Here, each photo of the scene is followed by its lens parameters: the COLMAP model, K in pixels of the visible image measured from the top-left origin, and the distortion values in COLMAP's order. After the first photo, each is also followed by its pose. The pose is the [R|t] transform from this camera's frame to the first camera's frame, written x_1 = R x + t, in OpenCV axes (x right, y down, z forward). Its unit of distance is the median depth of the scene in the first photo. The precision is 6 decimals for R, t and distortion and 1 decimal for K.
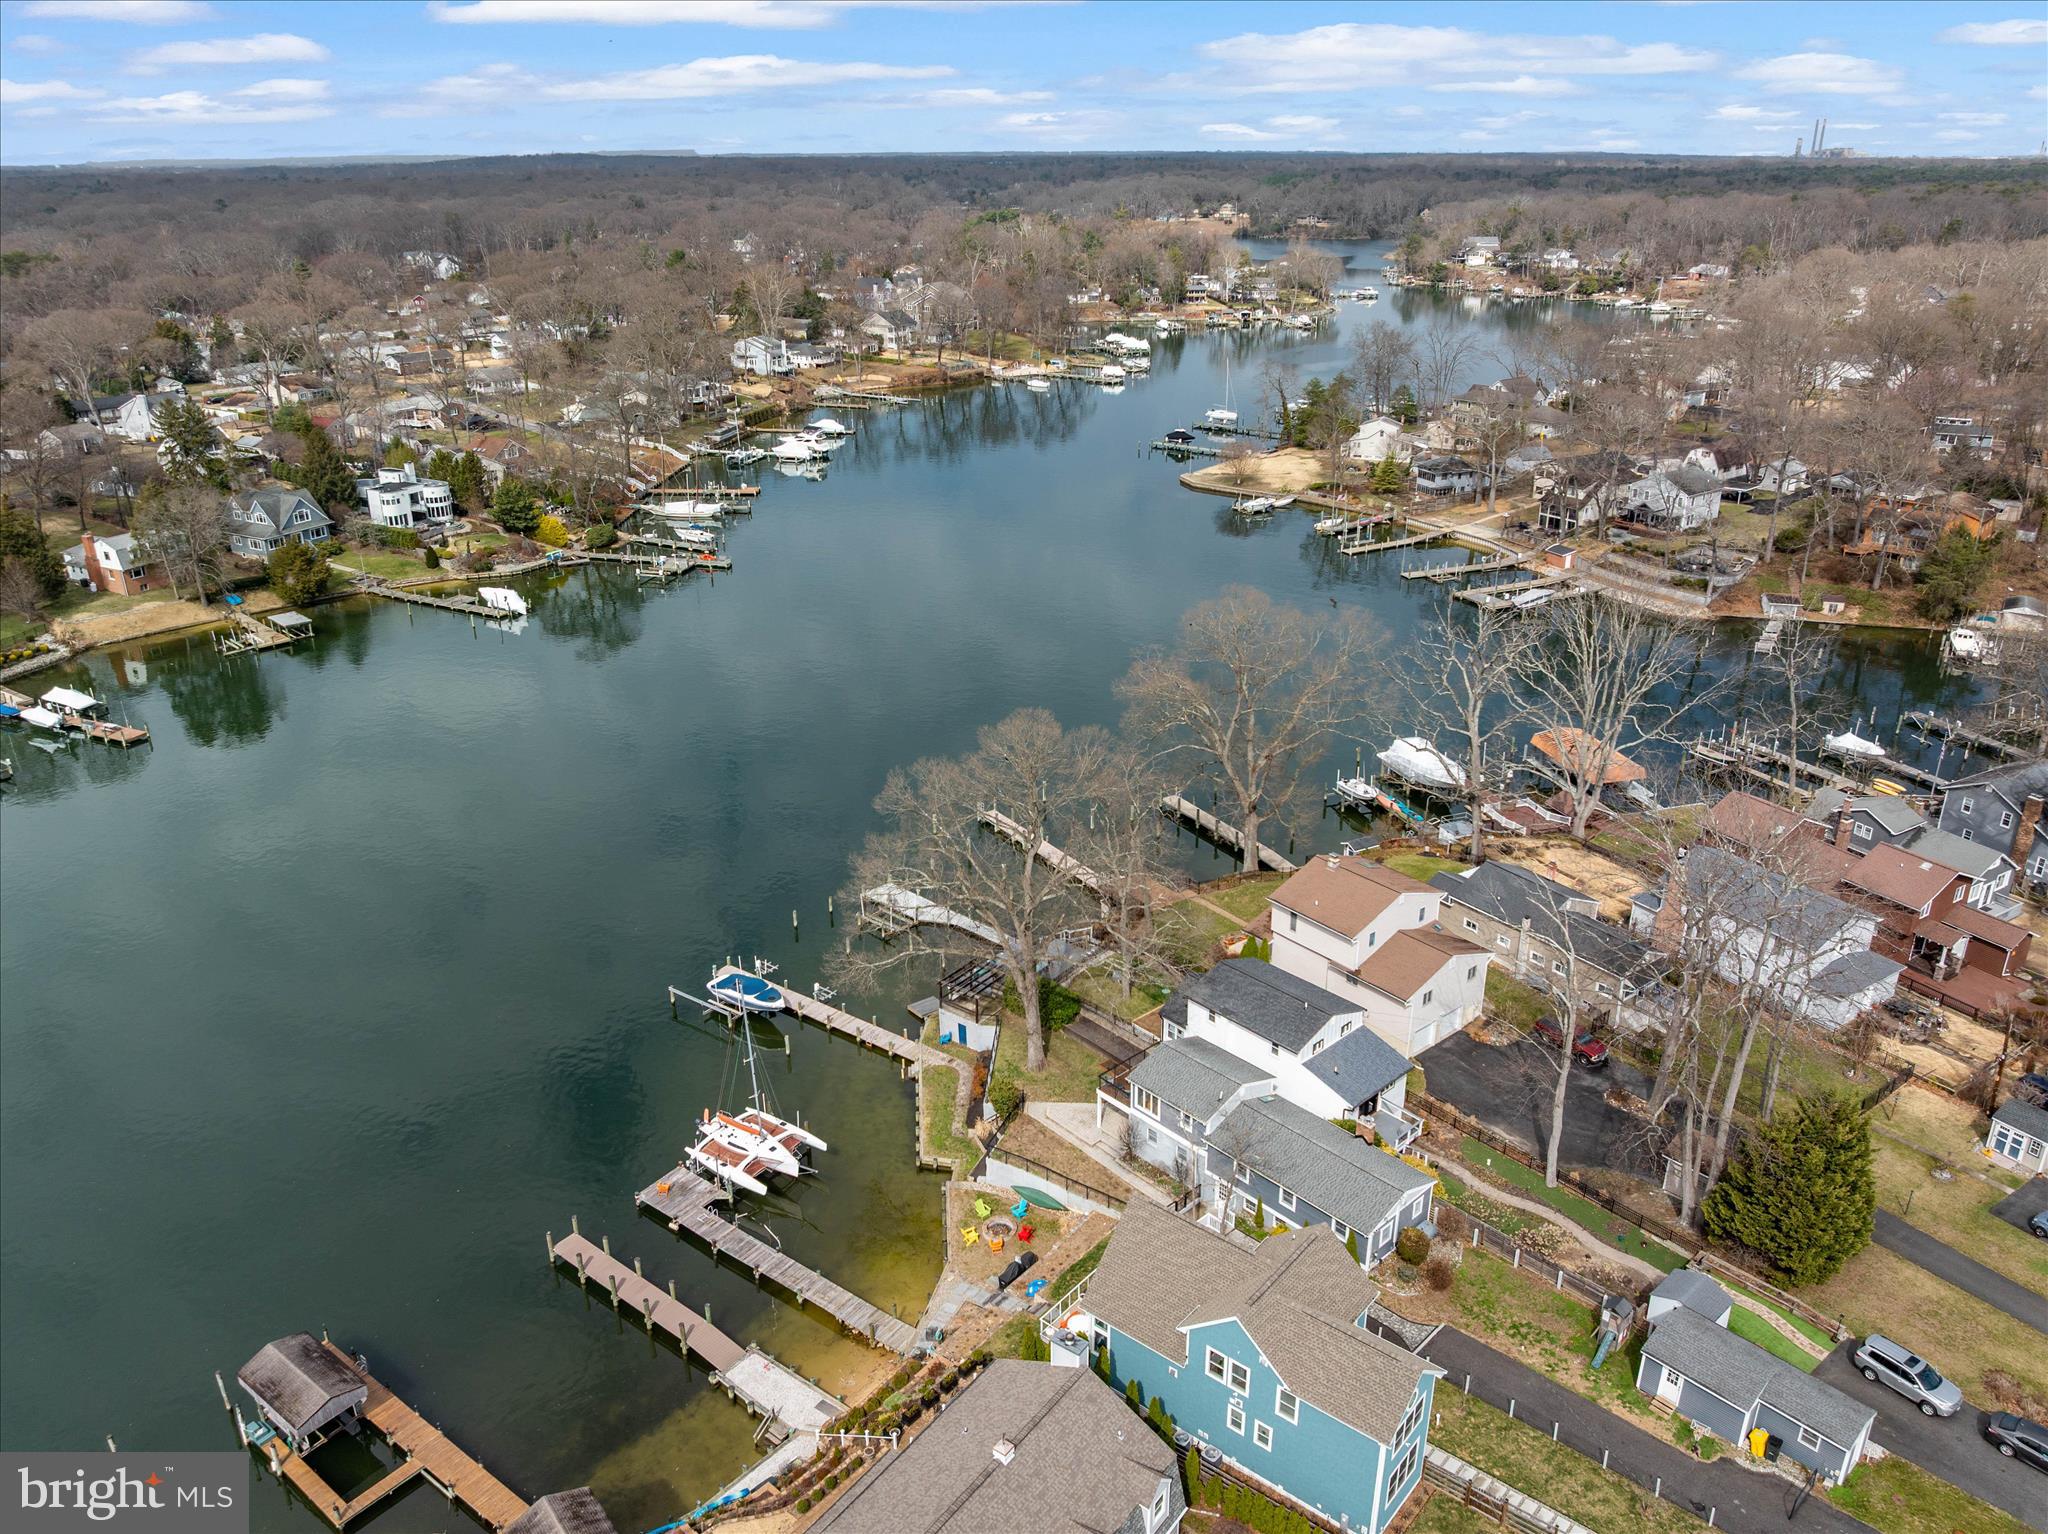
lens RADIAL K [[1497.3, 0, 1029.5], [0, 1497.3, 708.1], [0, 0, 1]] dist [-0.007787, -0.063531]
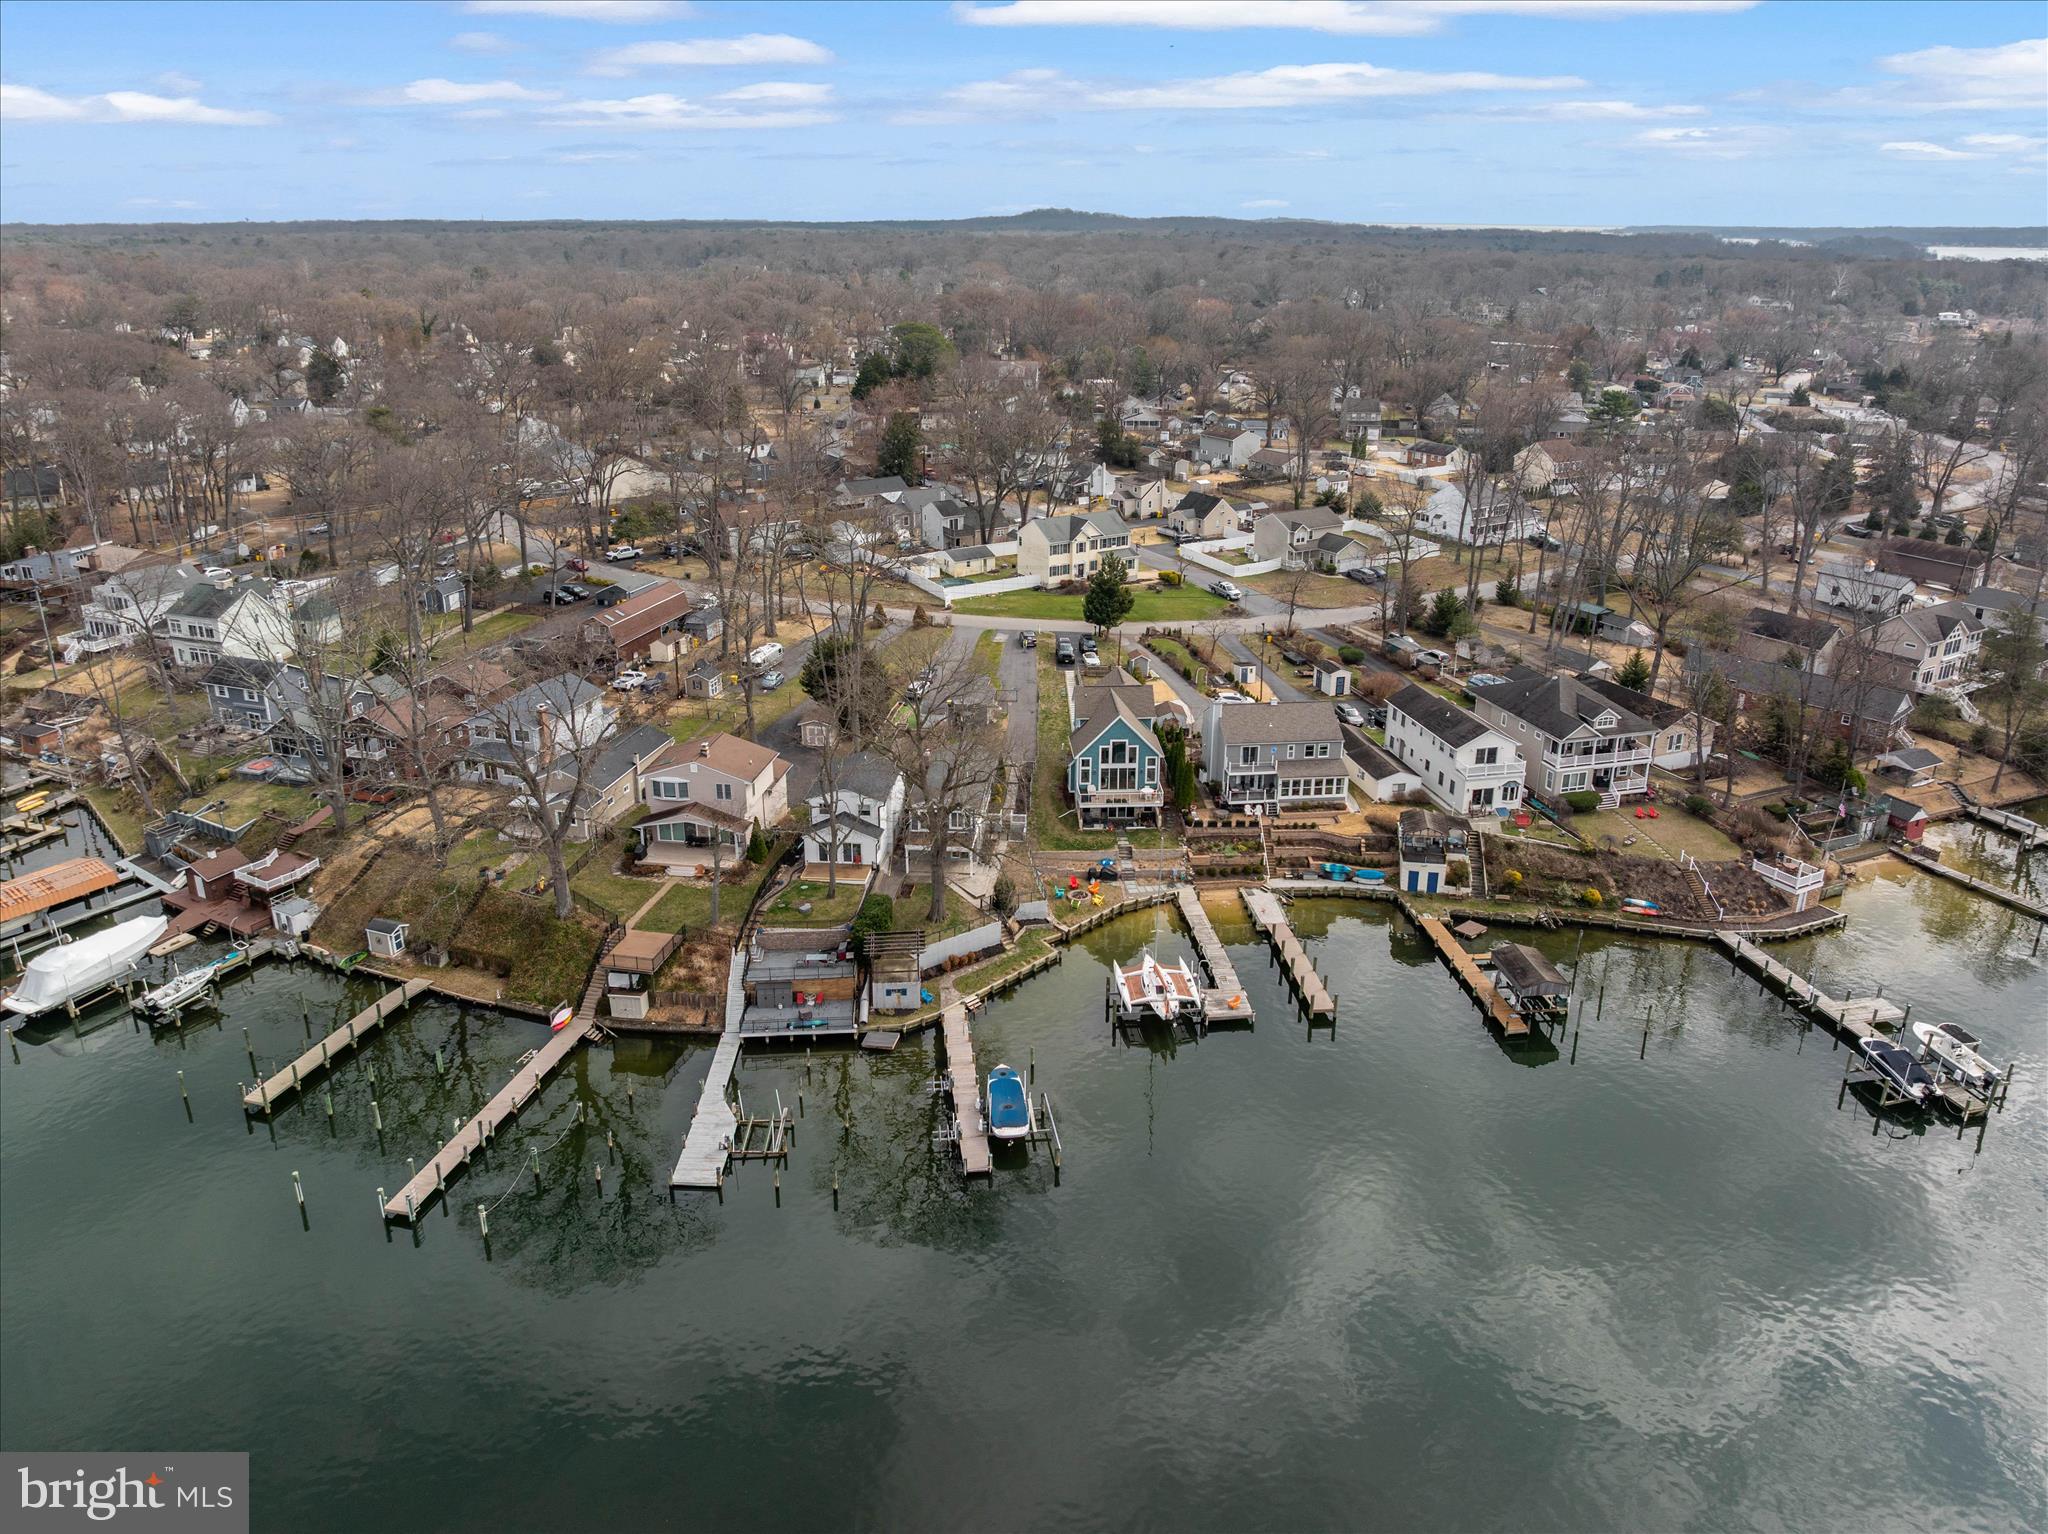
lens RADIAL K [[1470.8, 0, 1033.8], [0, 1470.8, 768.8], [0, 0, 1]] dist [-0.024154, -0.004512]
pose [[-0.688946, -0.251781, 0.679676, -0.755099], [0.256145, 0.792643, 0.553268, -0.451346], [-0.678043, 0.555268, -0.481596, 1.326689]]
